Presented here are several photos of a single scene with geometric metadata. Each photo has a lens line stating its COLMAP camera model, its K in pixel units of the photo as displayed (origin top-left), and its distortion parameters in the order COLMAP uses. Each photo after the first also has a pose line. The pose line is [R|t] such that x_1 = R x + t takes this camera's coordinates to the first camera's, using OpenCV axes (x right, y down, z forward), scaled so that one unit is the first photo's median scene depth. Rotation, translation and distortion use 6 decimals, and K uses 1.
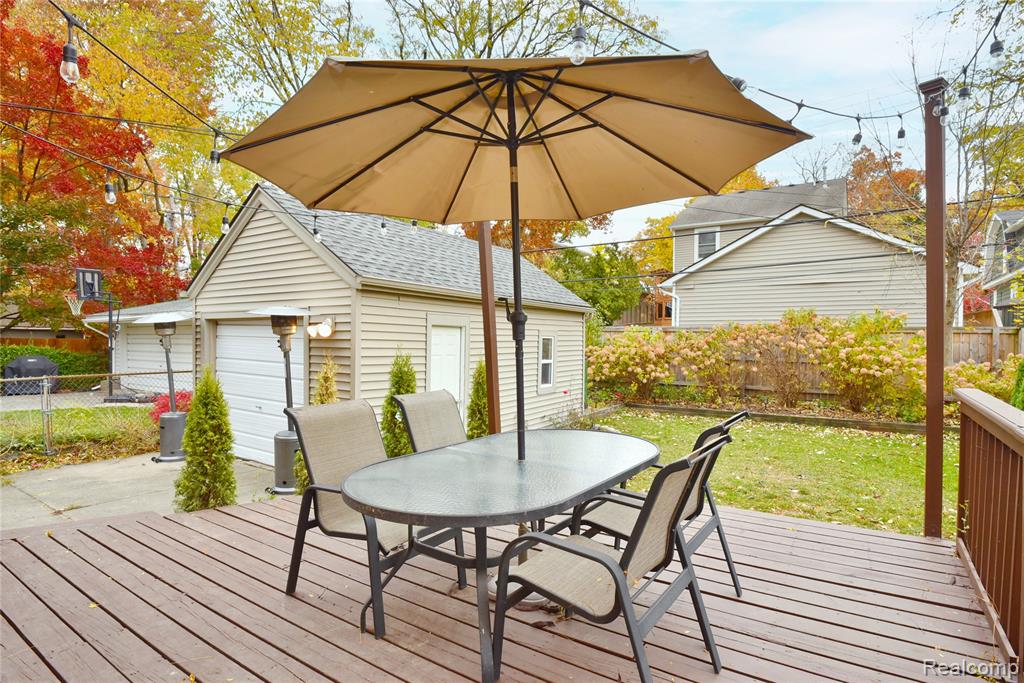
lens RADIAL K [[525.7, 0, 515.0], [0, 525.7, 368.3], [0, 0, 1]] dist [-0.020726, -0.001189]
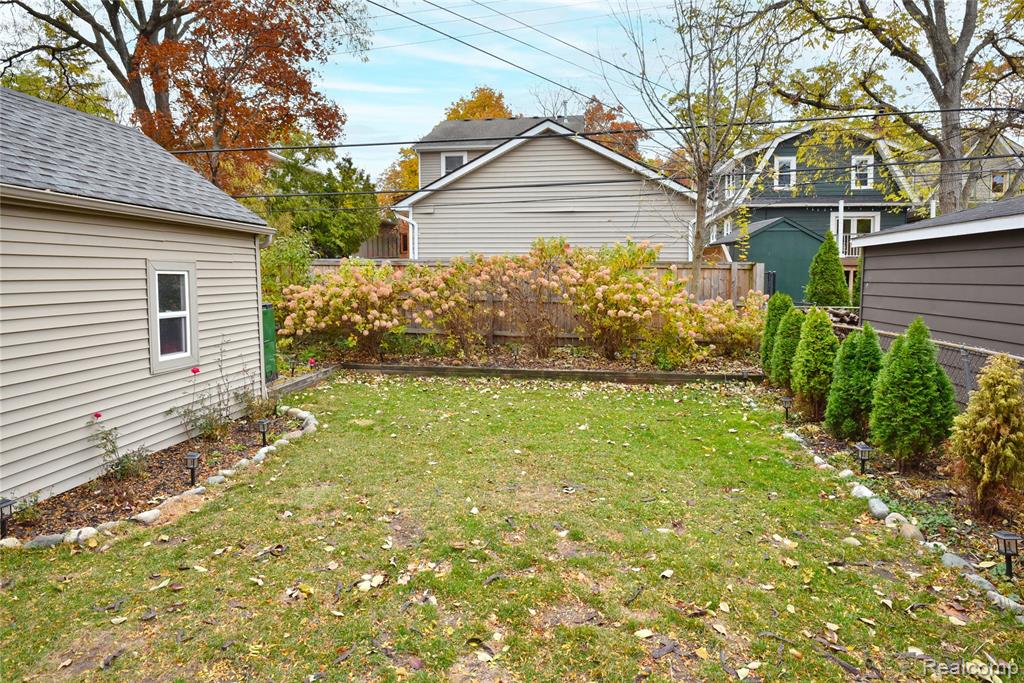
lens RADIAL K [[525.7, 0, 515.0], [0, 525.7, 368.3], [0, 0, 1]] dist [-0.020726, -0.001189]
pose [[0.902289, -0.075052, 0.424548, 0.126105], [0.024109, 0.991974, 0.124123, -0.013620], [-0.430456, -0.101760, 0.896857, 0.257704]]
